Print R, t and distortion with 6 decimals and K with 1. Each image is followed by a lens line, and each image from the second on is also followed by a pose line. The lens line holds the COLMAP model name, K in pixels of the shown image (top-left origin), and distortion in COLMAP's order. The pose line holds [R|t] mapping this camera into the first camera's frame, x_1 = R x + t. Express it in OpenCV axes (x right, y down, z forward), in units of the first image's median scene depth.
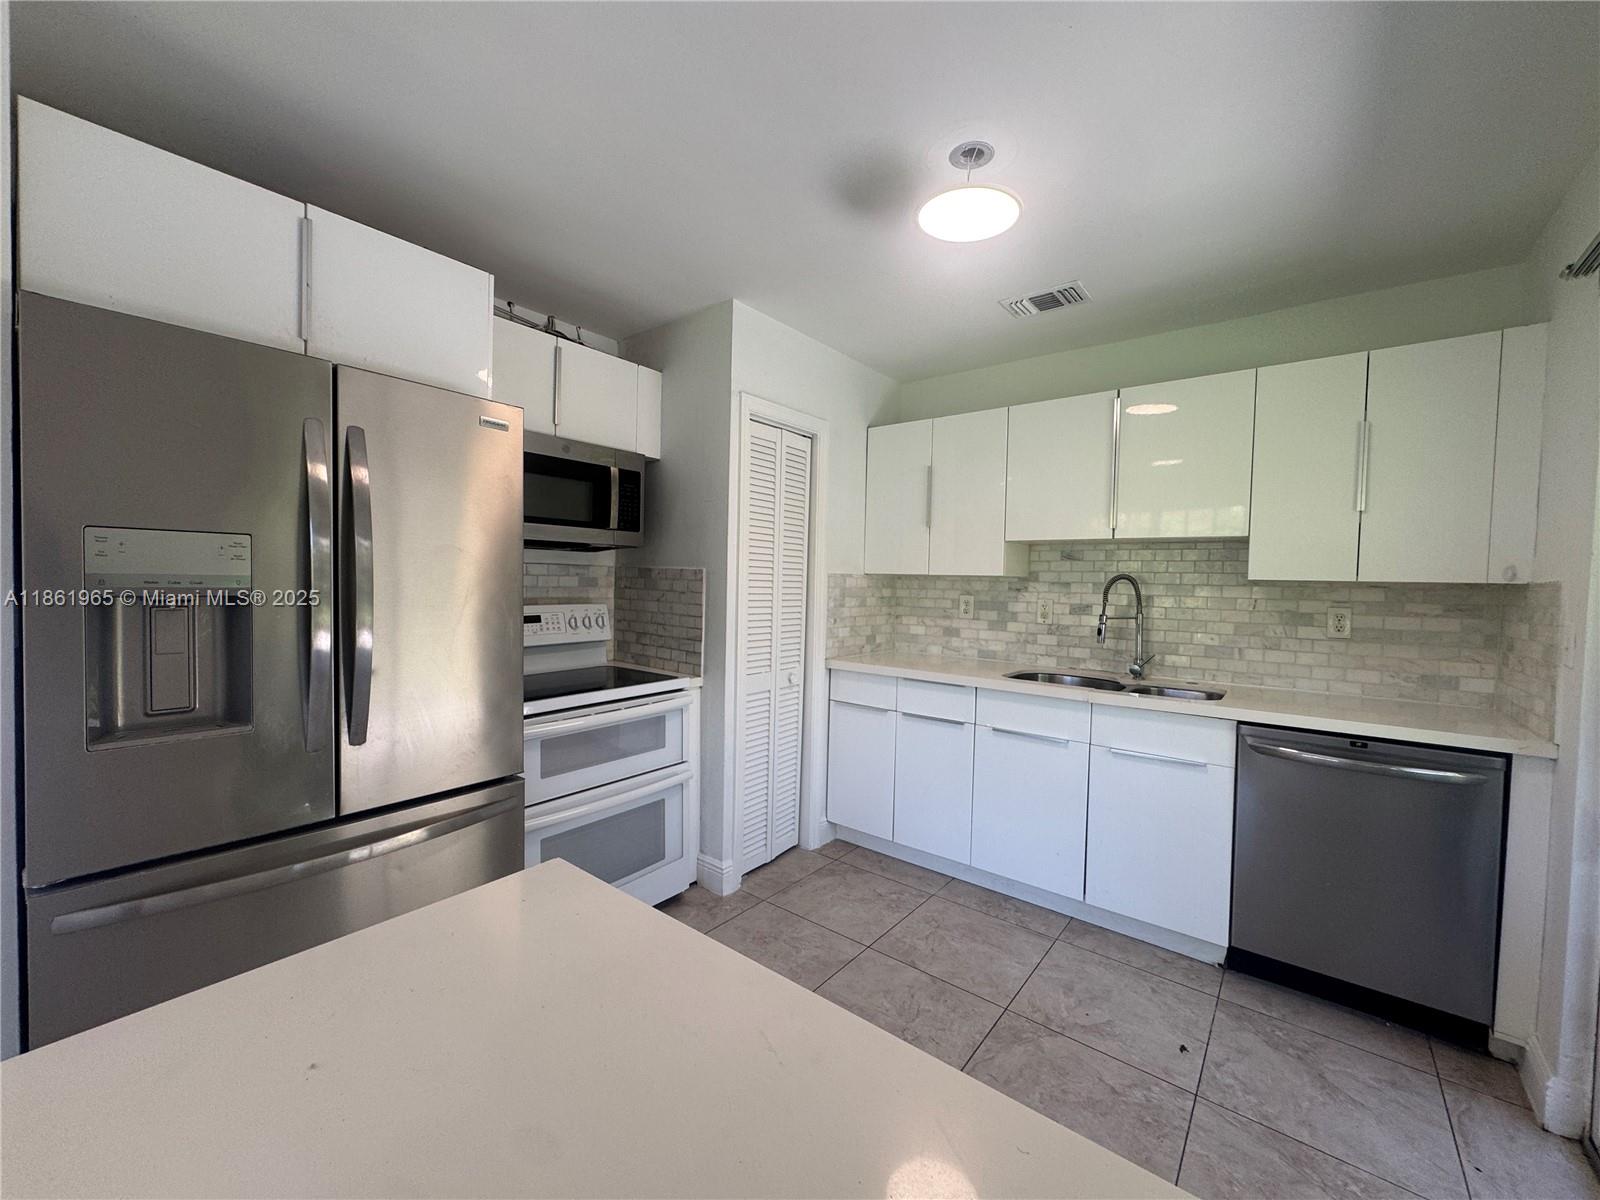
lens RADIAL K [[636.0, 0, 802.5], [0, 636.0, 598.7], [0, 0, 1]] dist [-0.000402, 0.000127]
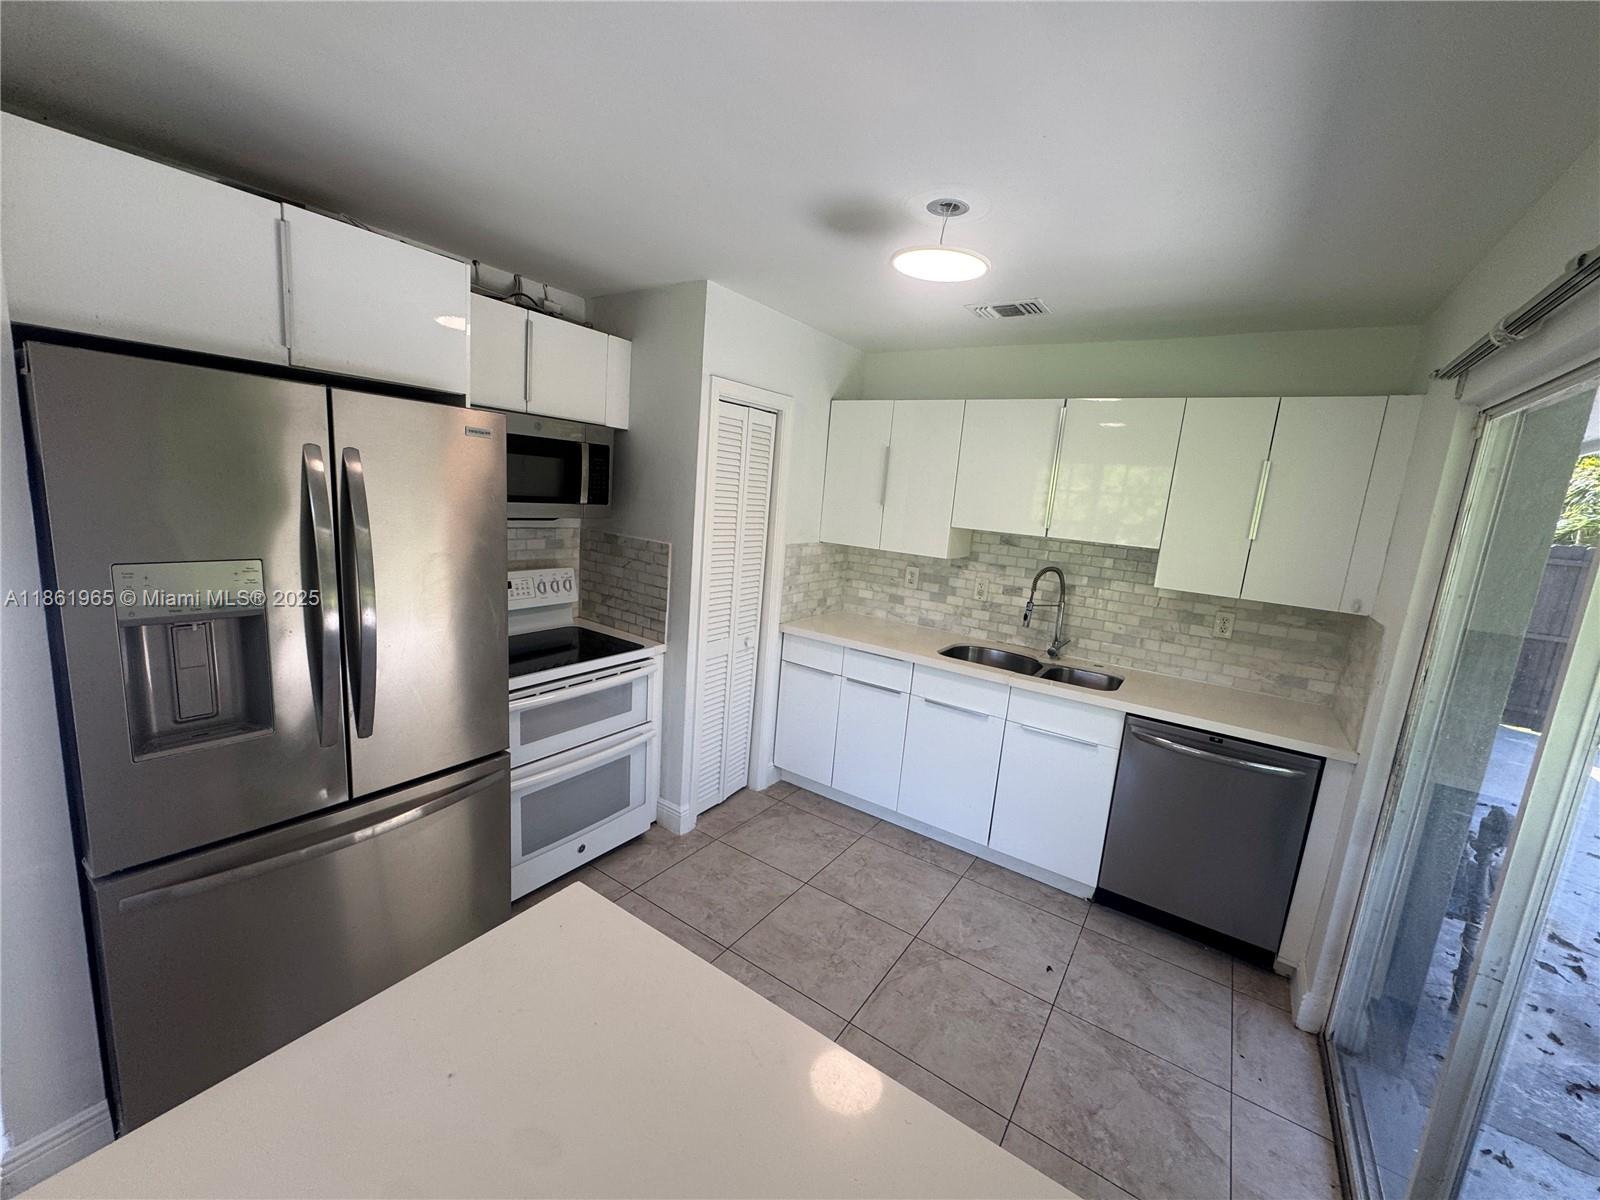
lens RADIAL K [[636.0, 0, 802.5], [0, 636.0, 598.7], [0, 0, 1]] dist [-0.000402, 0.000127]
pose [[0.995374, 0.043663, 0.085576, -0.023510], [-0.055661, 0.988120, 0.143249, -0.126047], [-0.078304, -0.147350, 0.985980, -0.074893]]
